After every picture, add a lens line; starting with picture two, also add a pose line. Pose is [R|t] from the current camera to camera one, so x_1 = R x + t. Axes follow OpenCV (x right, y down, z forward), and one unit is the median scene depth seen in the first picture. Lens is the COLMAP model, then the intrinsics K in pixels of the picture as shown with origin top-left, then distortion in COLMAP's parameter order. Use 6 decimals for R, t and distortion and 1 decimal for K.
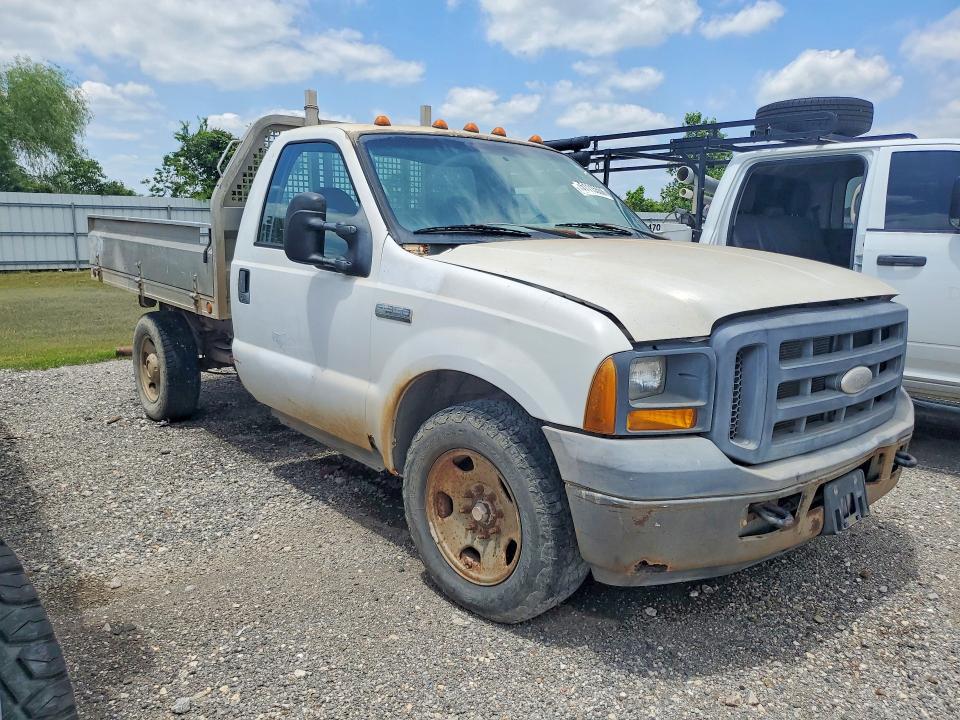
lens RADIAL K [[765.5, 0, 478.8], [0, 765.5, 365.7], [0, 0, 1]] dist [-0.001867, -0.001349]
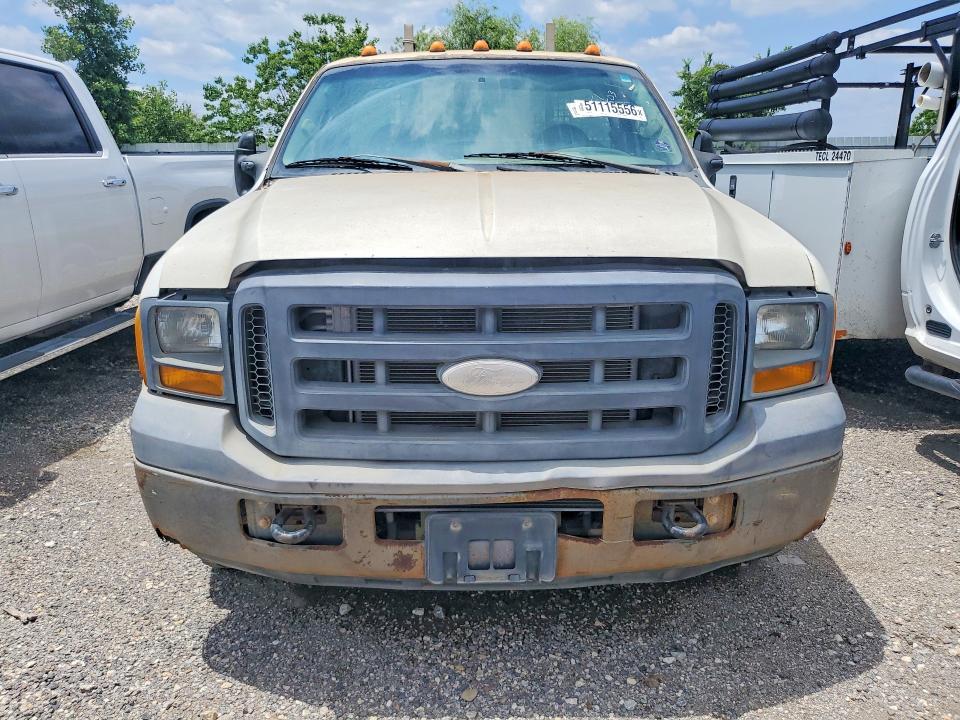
lens RADIAL K [[739.8, 0, 480.2], [0, 739.8, 344.9], [0, 0, 1]] dist [0.045513, -0.000836]
pose [[0.786098, 0.131170, -0.604024, 0.634547], [-0.094982, 0.991251, 0.091647, -0.050000], [0.610761, -0.014672, 0.791679, 0.339055]]
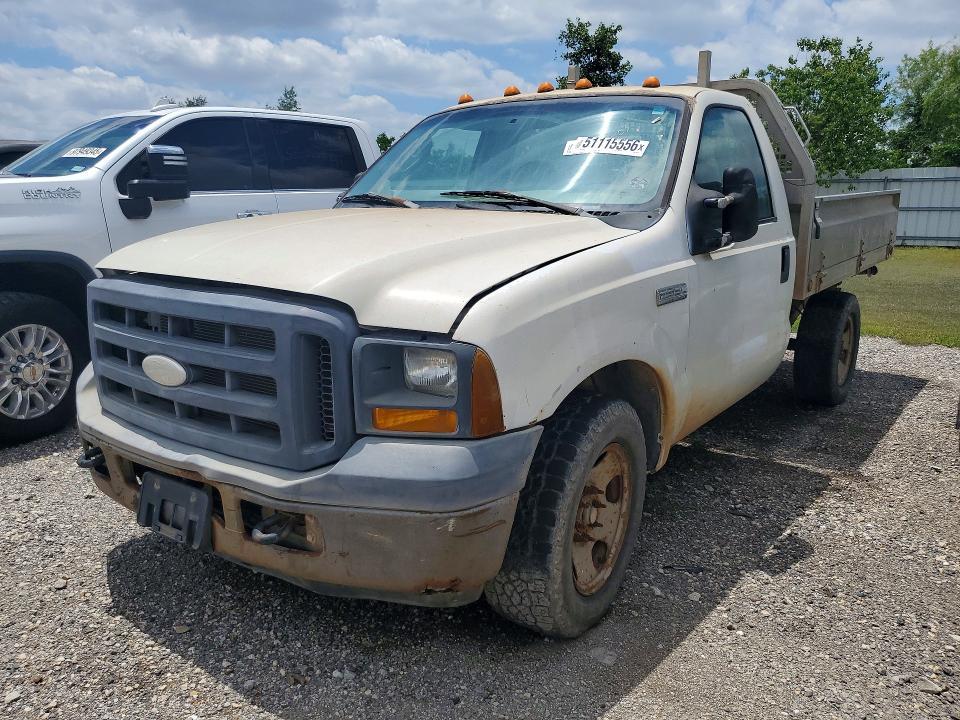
lens RADIAL K [[776.0, 0, 480.8], [0, 776.0, 354.4], [0, 0, 1]] dist [-0.005527, -0.004429]
pose [[0.261795, 0.183972, -0.947427, 1.018770], [-0.171764, 0.974874, 0.141839, -0.133303], [0.949716, 0.125601, 0.286817, 0.787575]]
